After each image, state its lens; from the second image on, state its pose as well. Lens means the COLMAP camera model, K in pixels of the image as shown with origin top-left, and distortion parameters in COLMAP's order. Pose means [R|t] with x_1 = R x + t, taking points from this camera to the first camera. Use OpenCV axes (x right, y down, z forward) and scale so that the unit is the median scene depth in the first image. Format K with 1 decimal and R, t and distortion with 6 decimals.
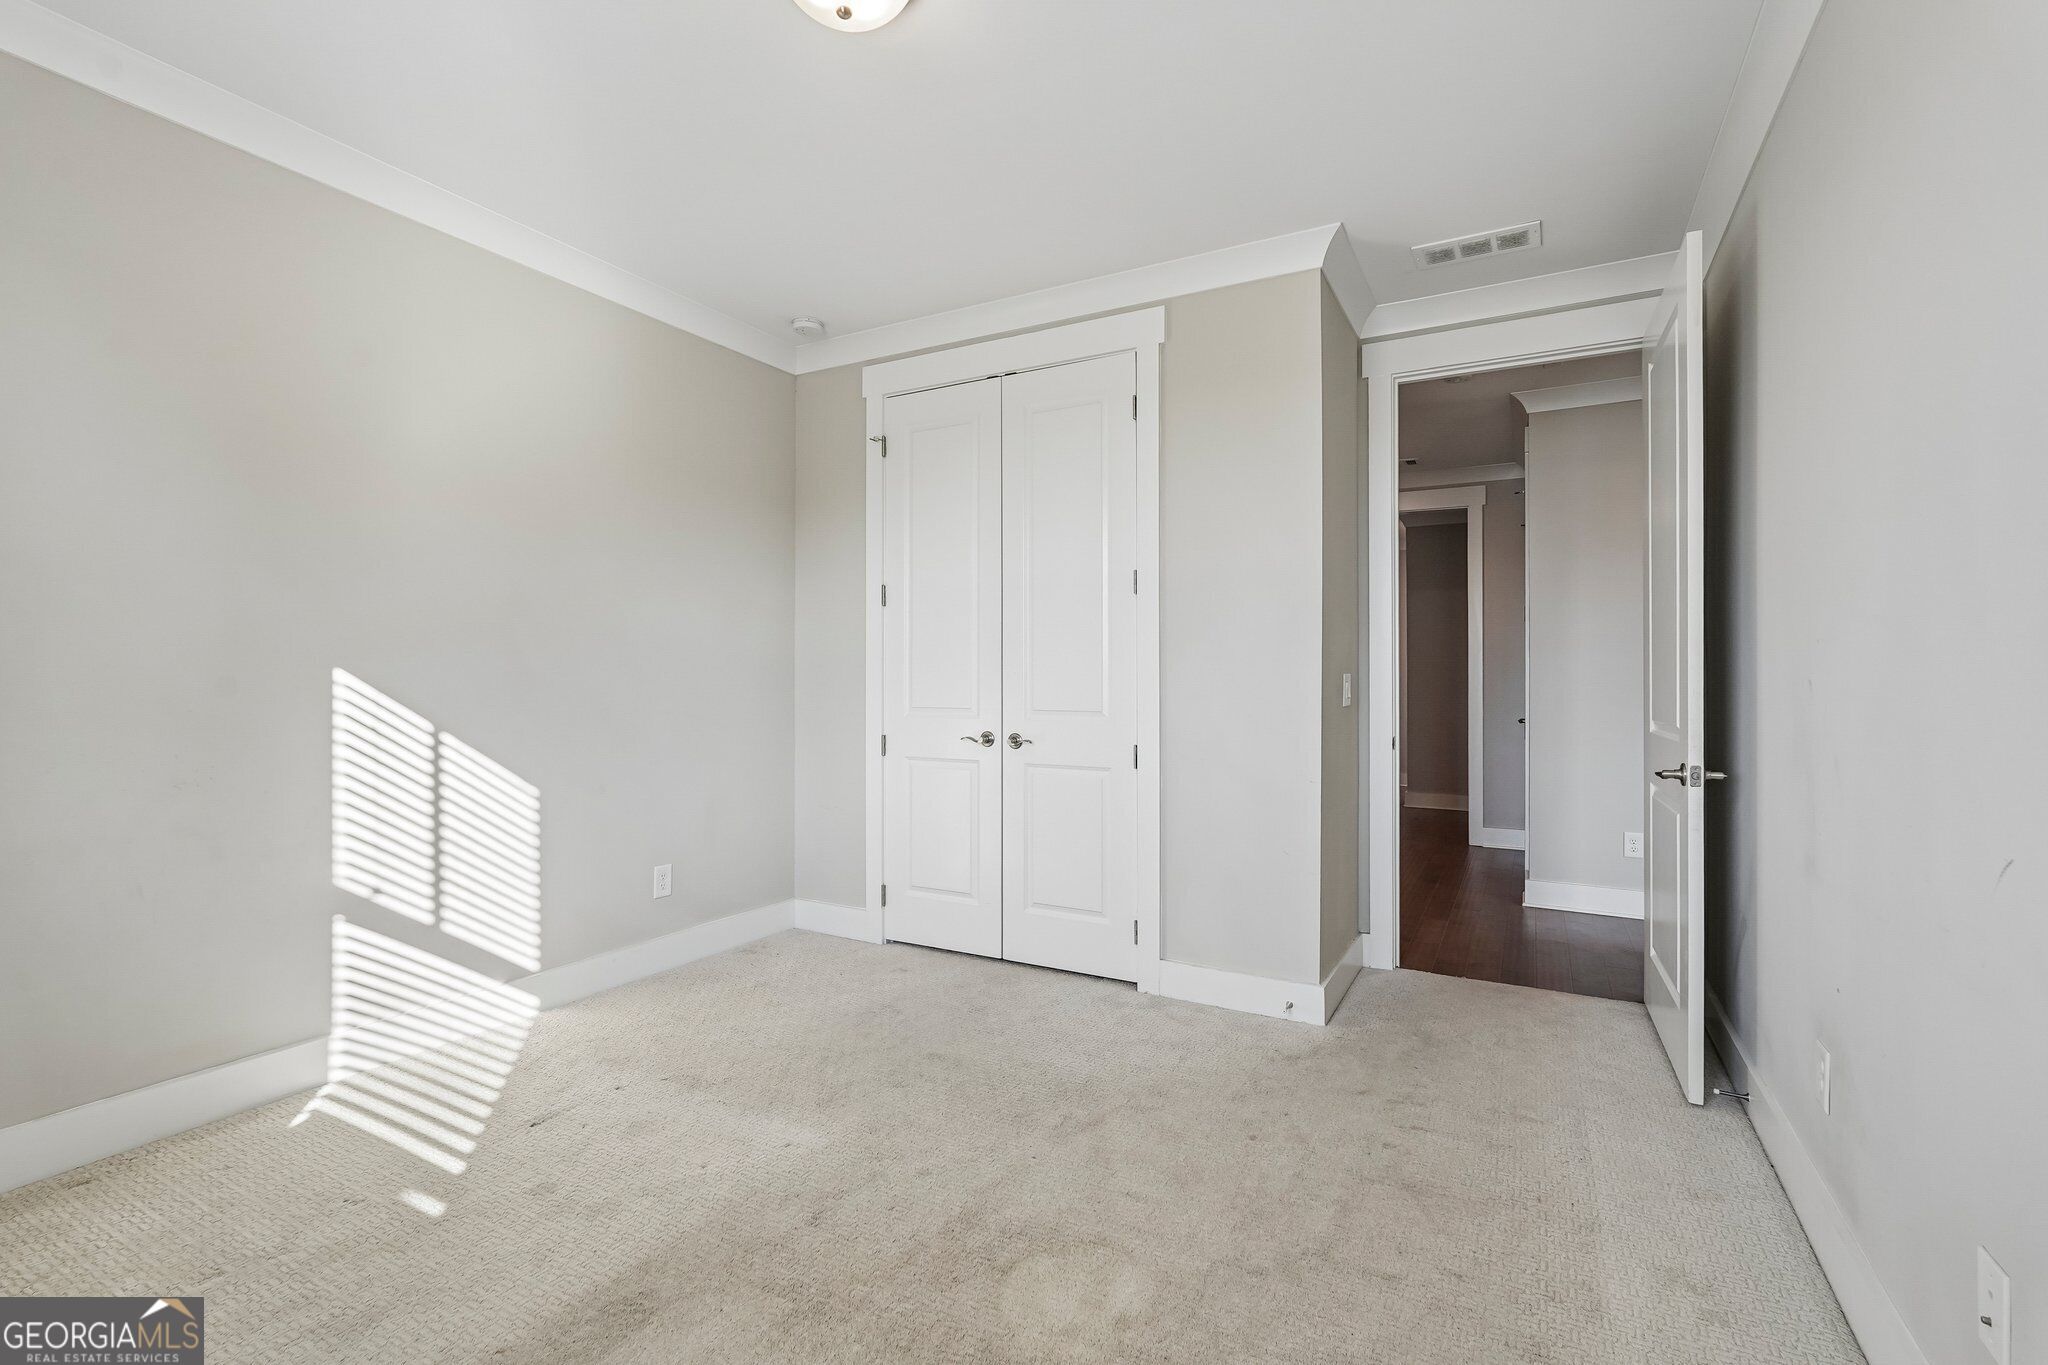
lens RADIAL K [[926.0, 0, 1015.7], [0, 926.0, 674.8], [0, 0, 1]] dist [-0.013884, 0.004981]
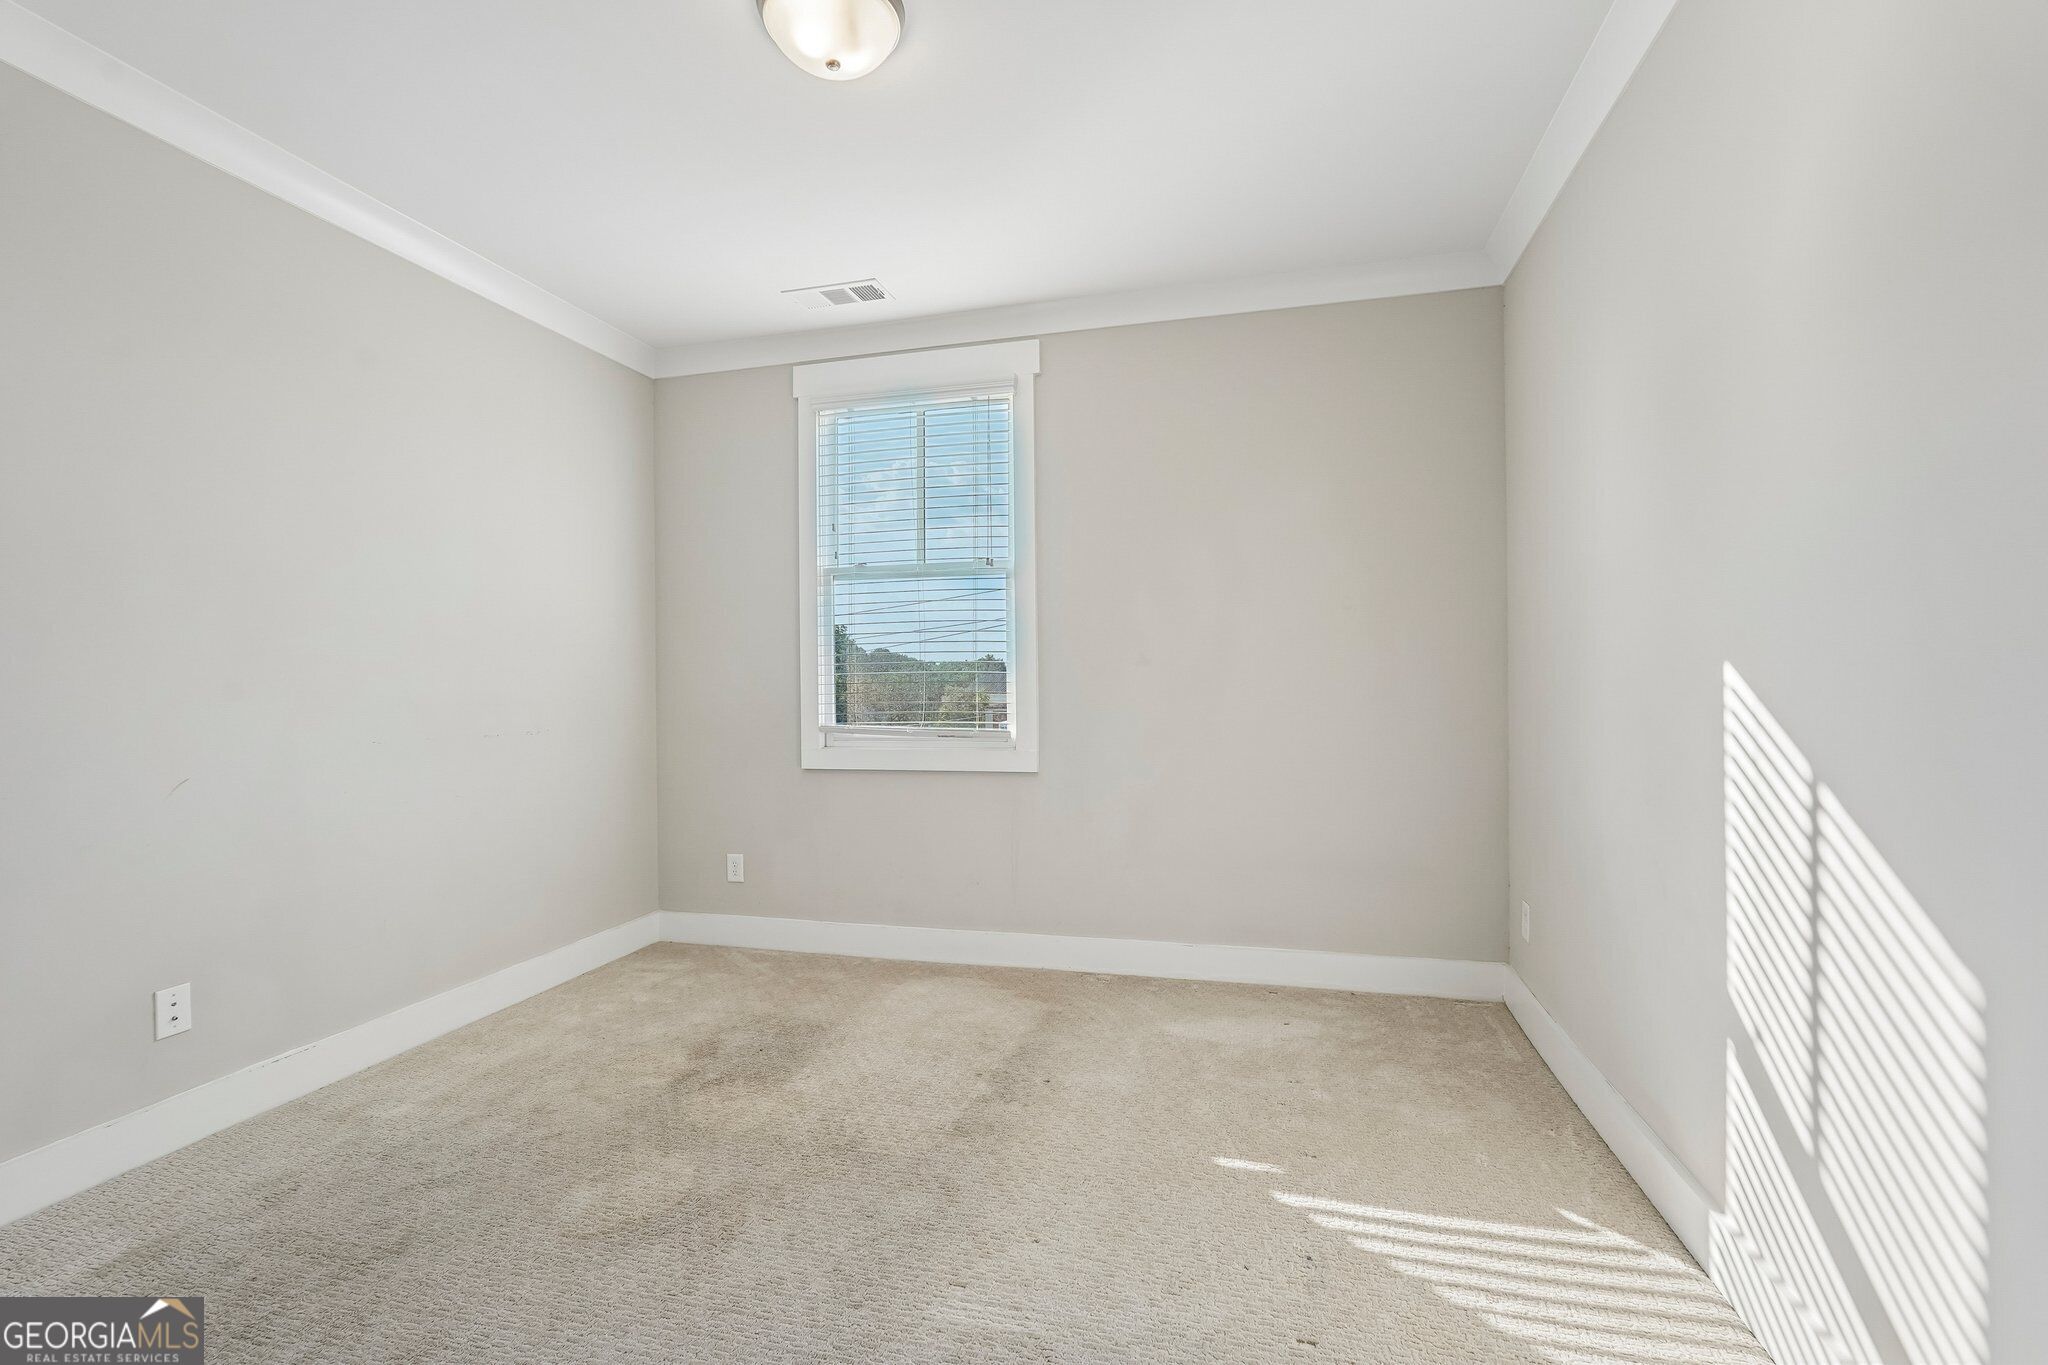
lens RADIAL K [[926.0, 0, 1038.3], [0, 926.0, 702.9], [0, 0, 1]] dist [-0.013884, 0.004981]
pose [[-0.972533, 0.004455, -0.232723, -0.112841], [0.002594, 0.999962, 0.008301, 0.015270], [0.232751, 0.007469, -0.972508, 1.511495]]
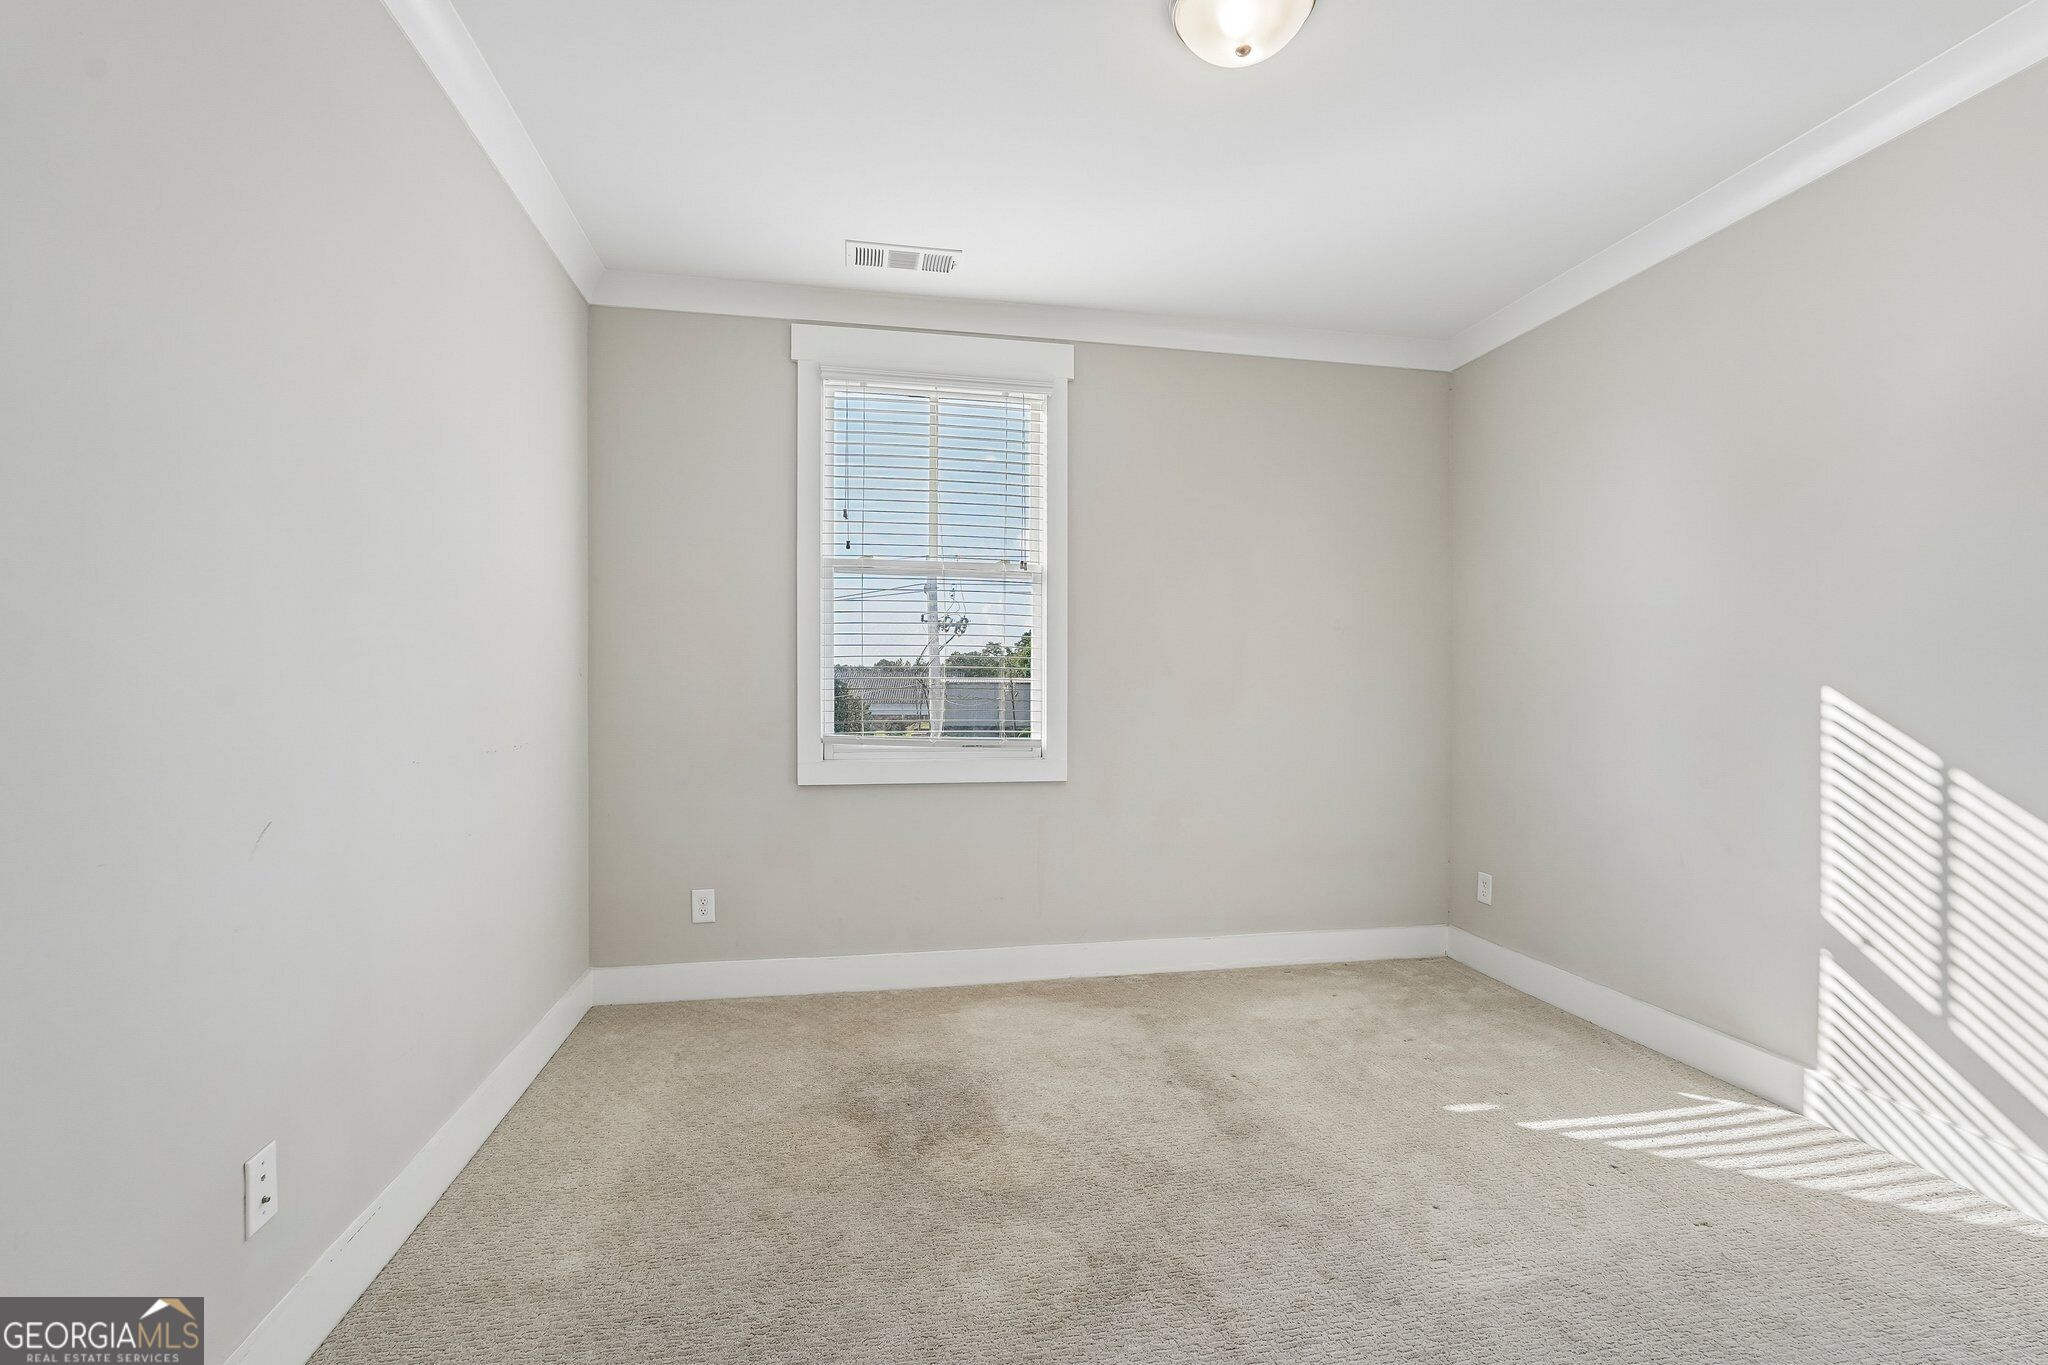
lens RADIAL K [[926.0, 0, 1063.2], [0, 926.0, 717.8], [0, 0, 1]] dist [-0.013884, 0.004981]
pose [[-0.765406, 0.004439, -0.643532, 0.461601], [-0.006711, 0.999867, 0.014879, 0.015411], [0.643513, 0.015707, -0.765274, 1.211540]]
